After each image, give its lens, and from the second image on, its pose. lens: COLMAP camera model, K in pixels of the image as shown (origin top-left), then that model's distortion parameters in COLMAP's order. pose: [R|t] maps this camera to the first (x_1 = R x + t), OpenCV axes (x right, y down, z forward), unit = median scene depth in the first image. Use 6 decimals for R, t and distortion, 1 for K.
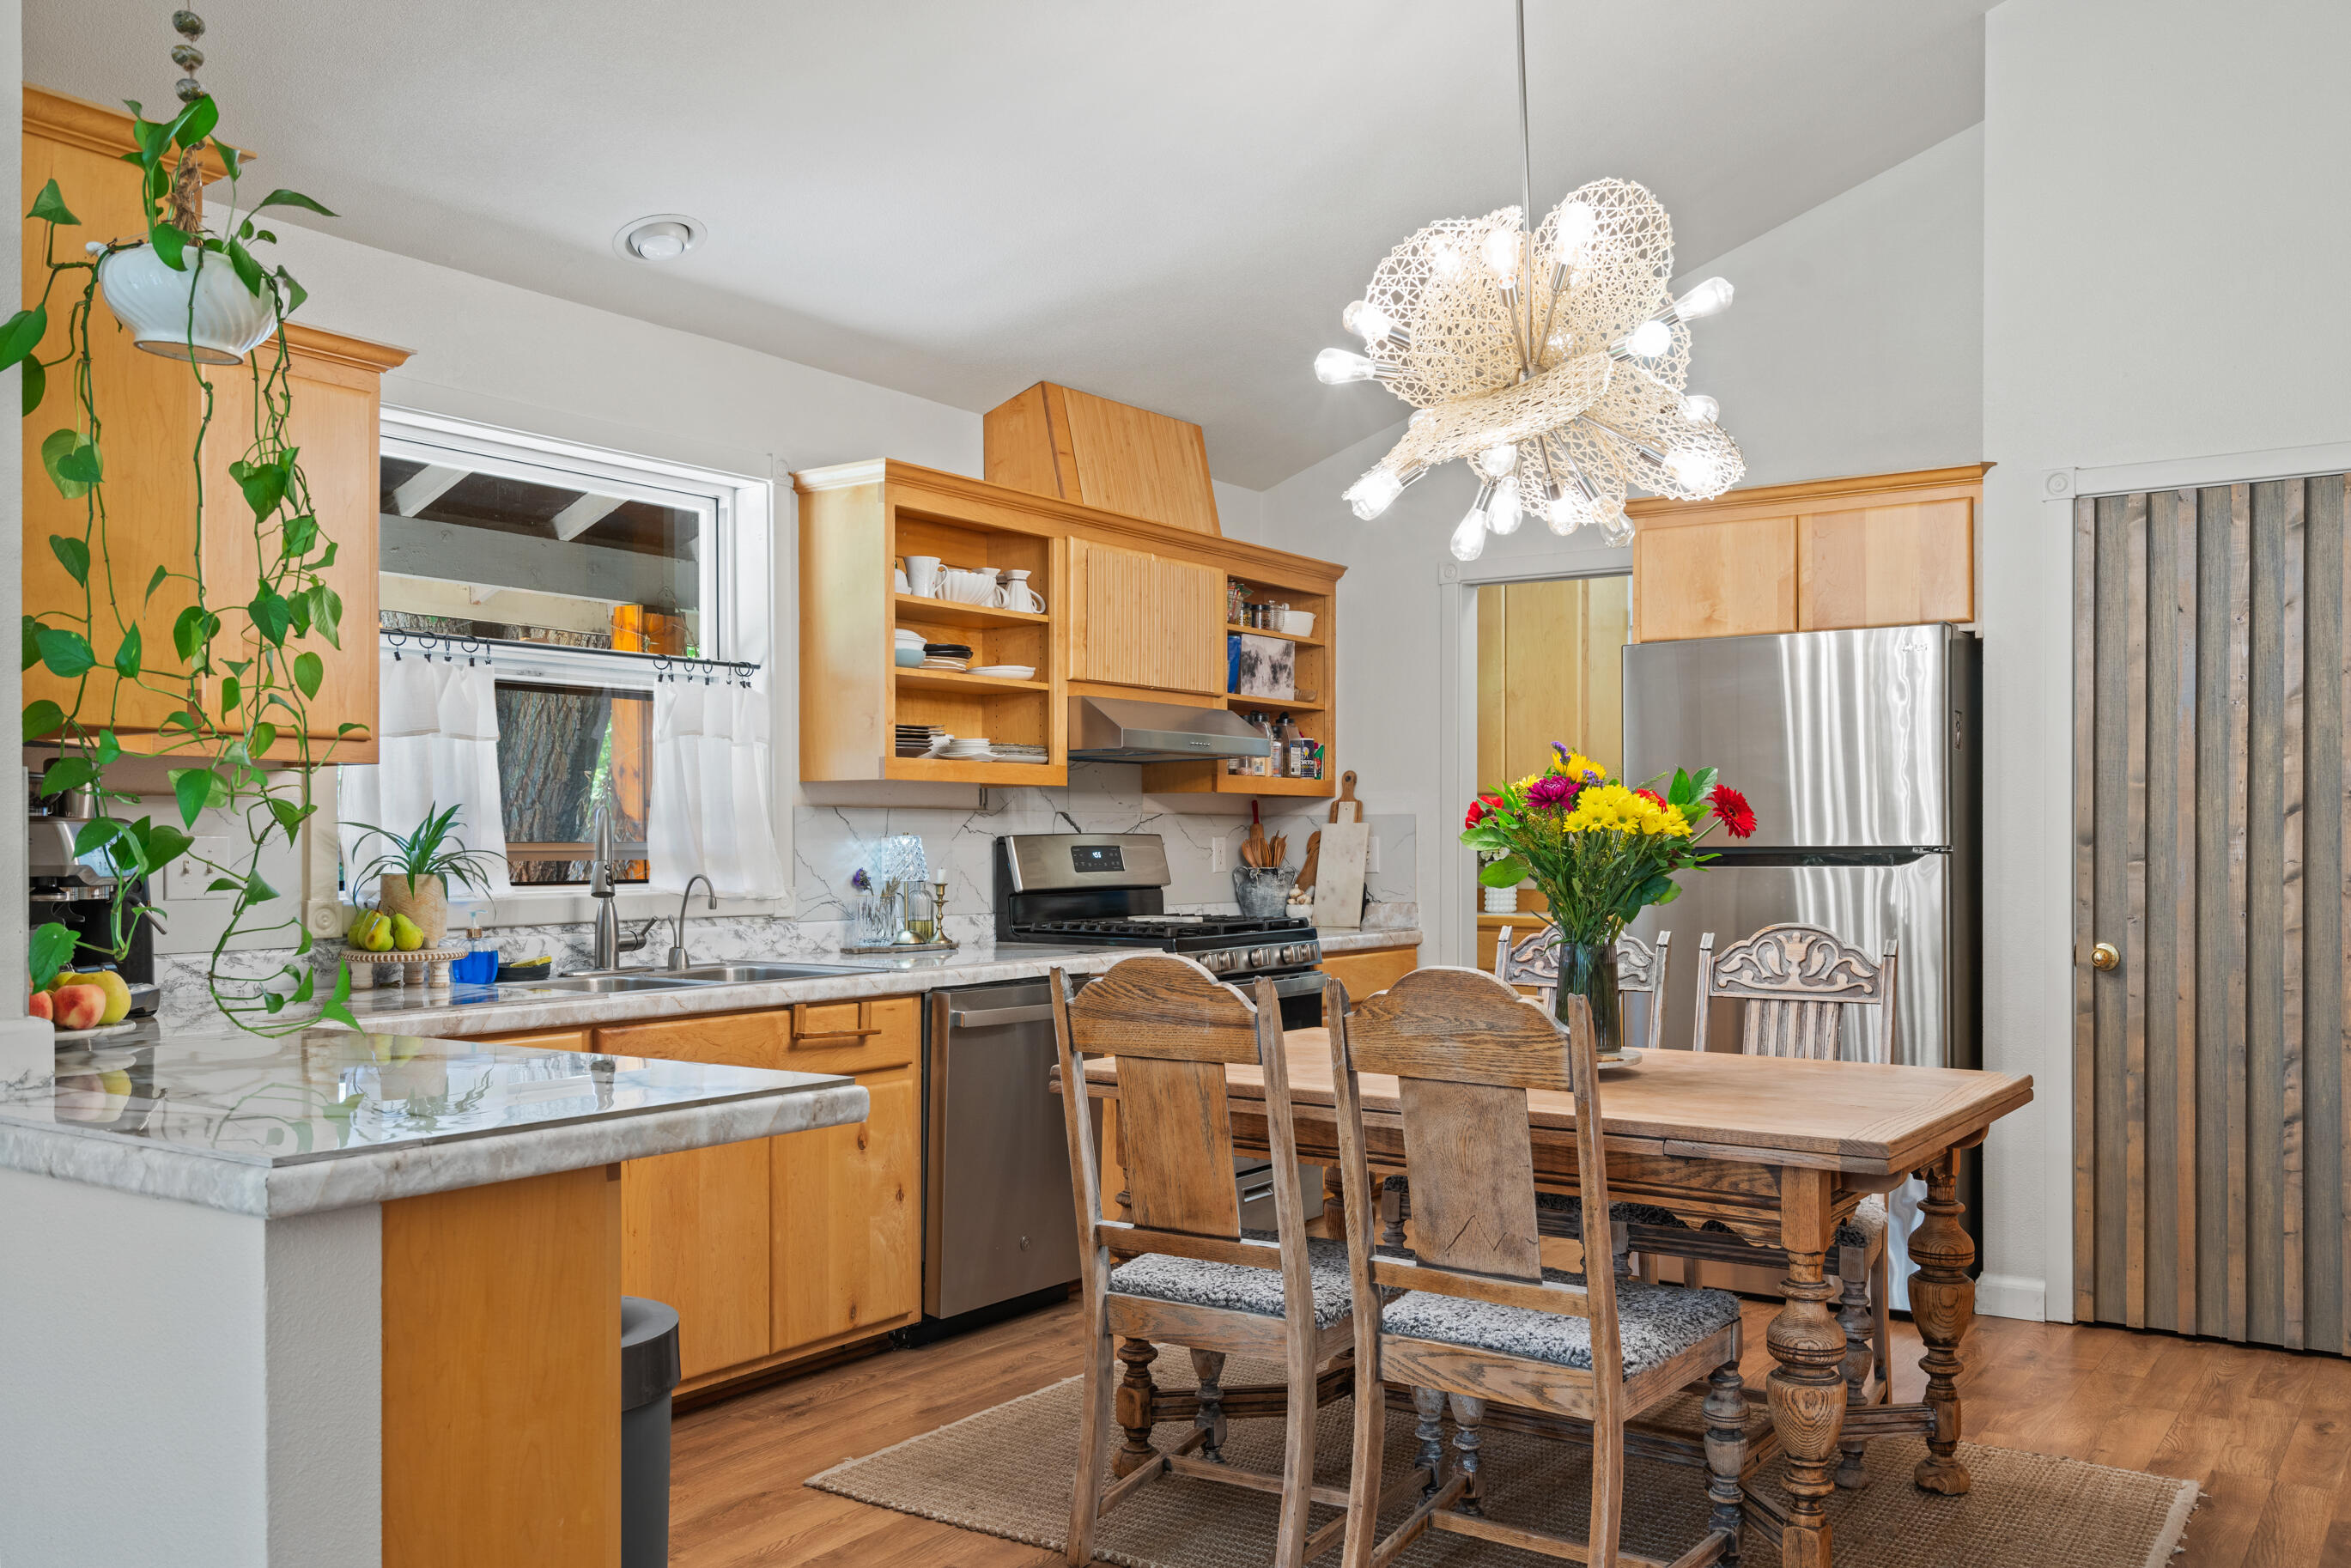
lens RADIAL K [[1938.6, 0, 1161.4], [0, 1938.6, 852.4], [0, 0, 1]] dist [0.007781, -0.000041]
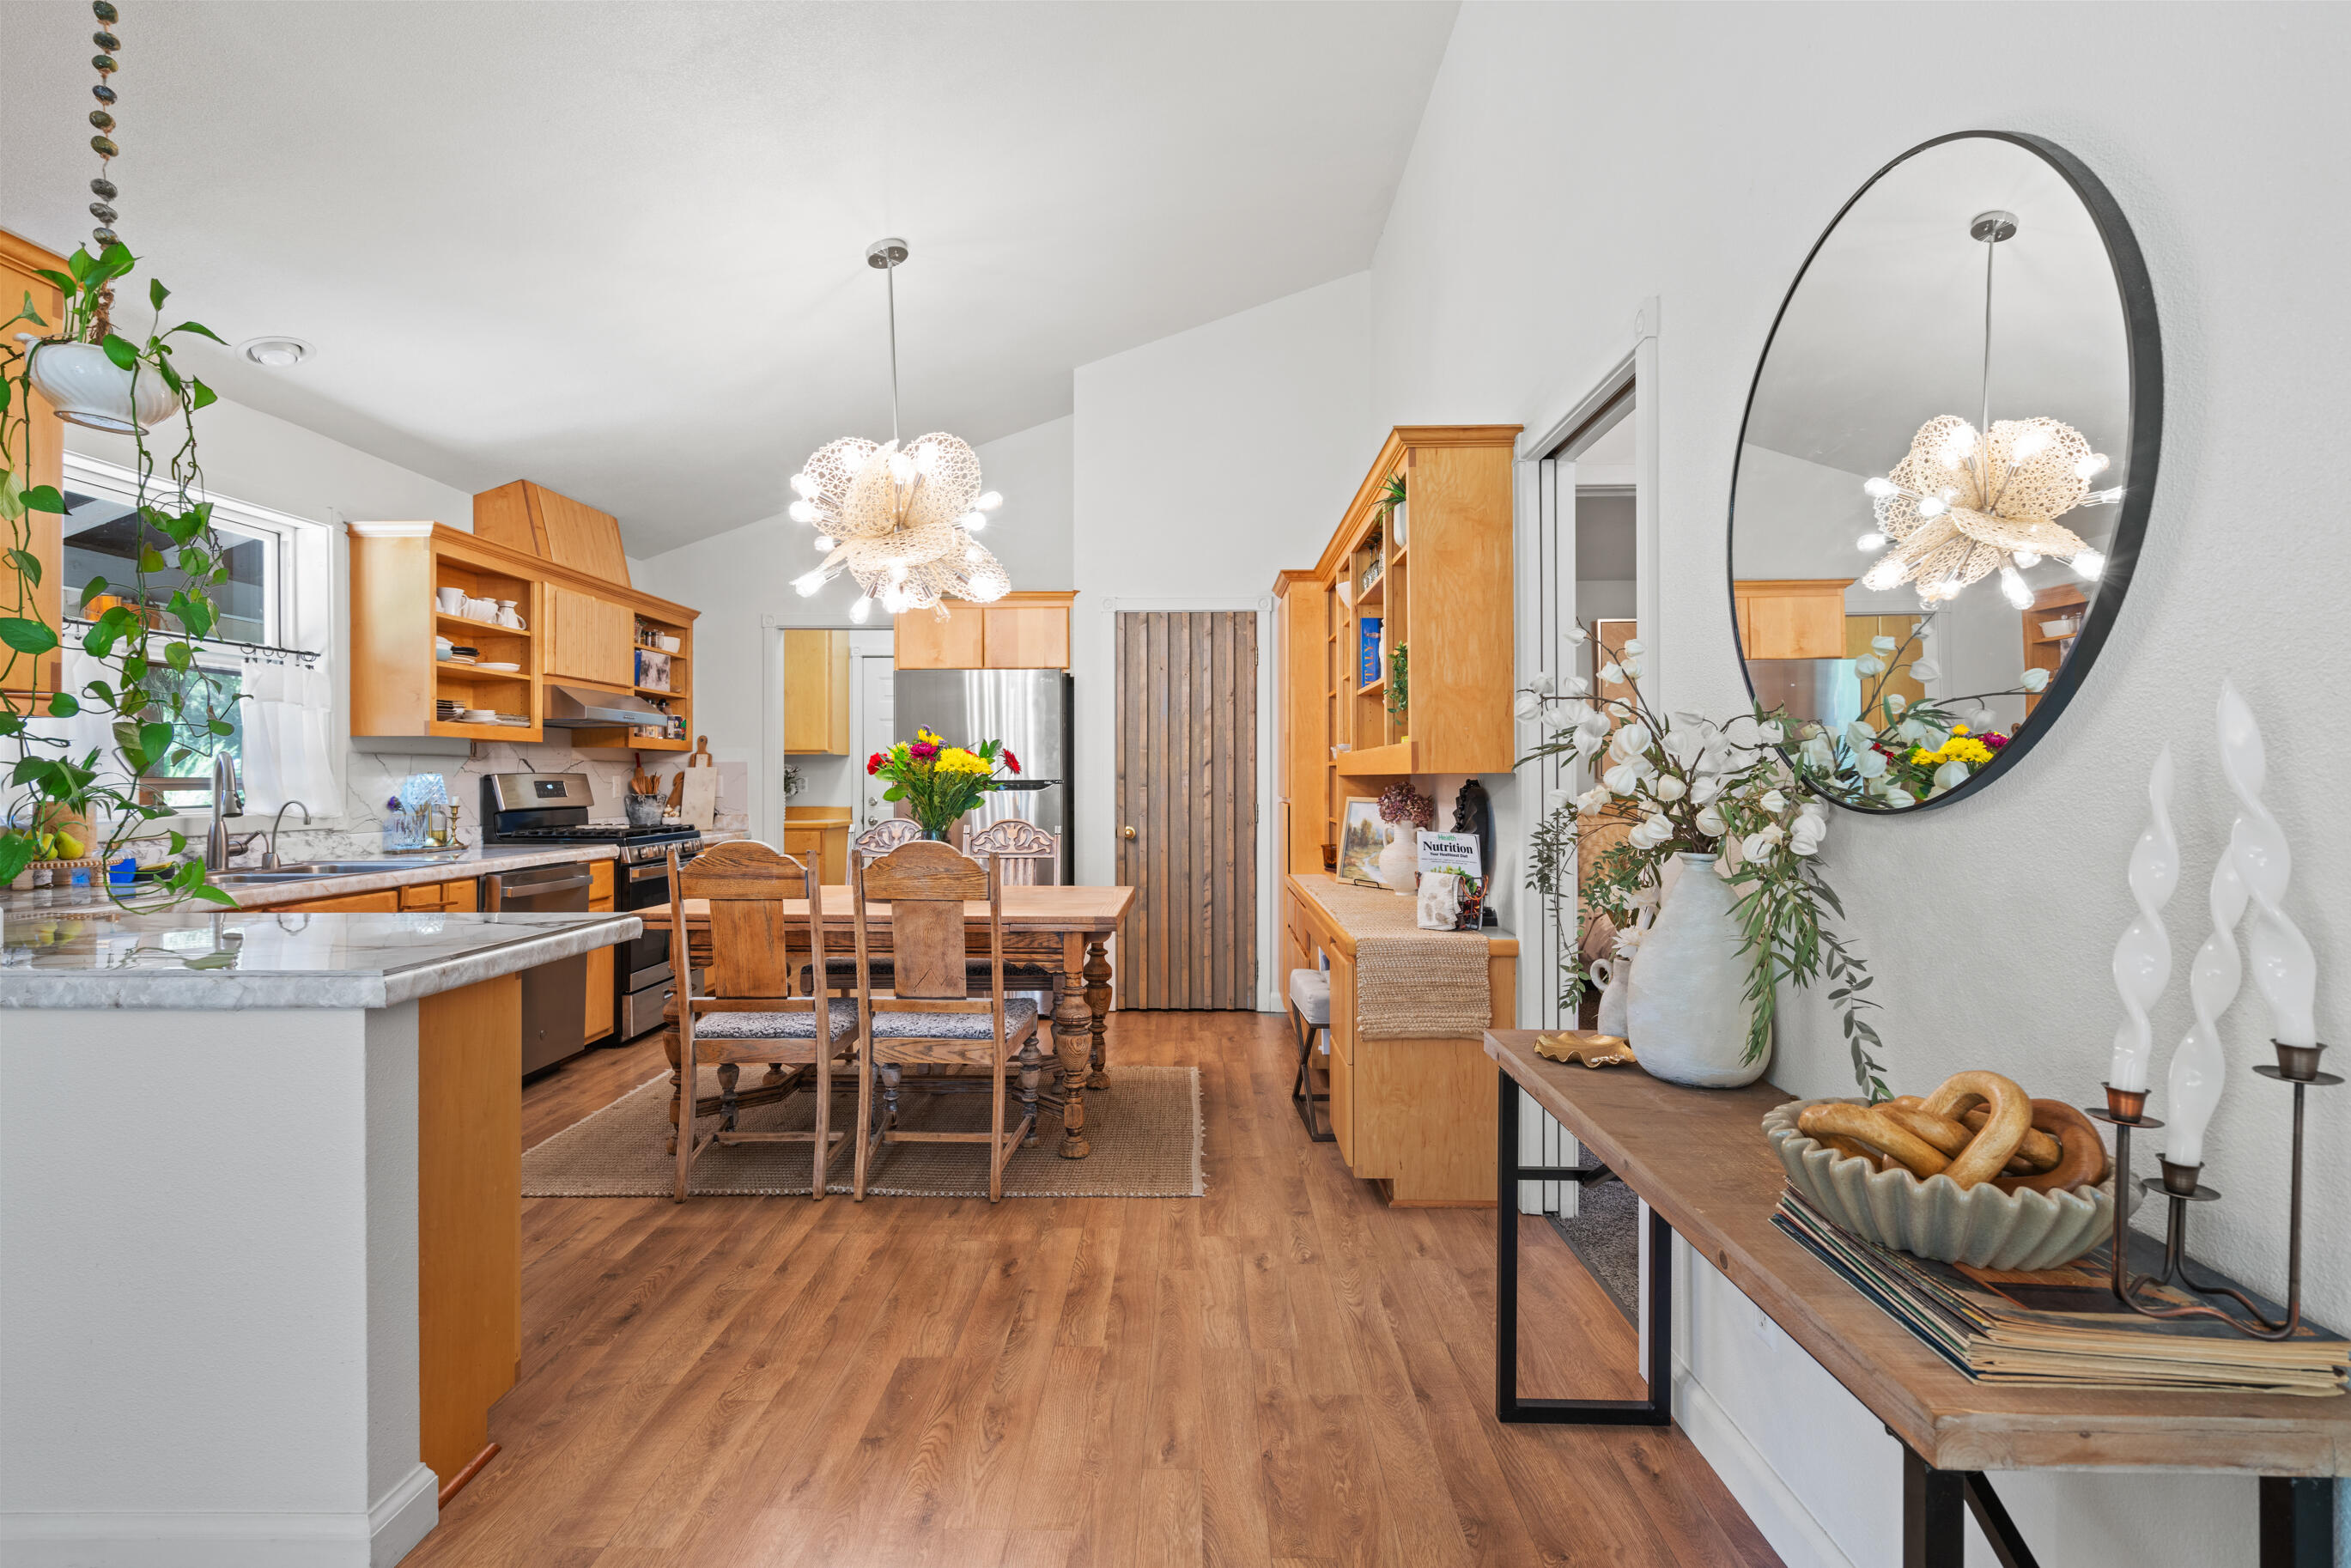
lens RADIAL K [[1155.1, 0, 1173.7], [0, 1155.1, 778.0], [0, 0, 1]] dist [0.001772, 0.001044]
pose [[0.831272, -0.000019, 0.555867, -0.174695], [0.004229, 0.999971, -0.006290, 0.002907], [-0.555850, 0.007579, 0.831248, -0.062152]]
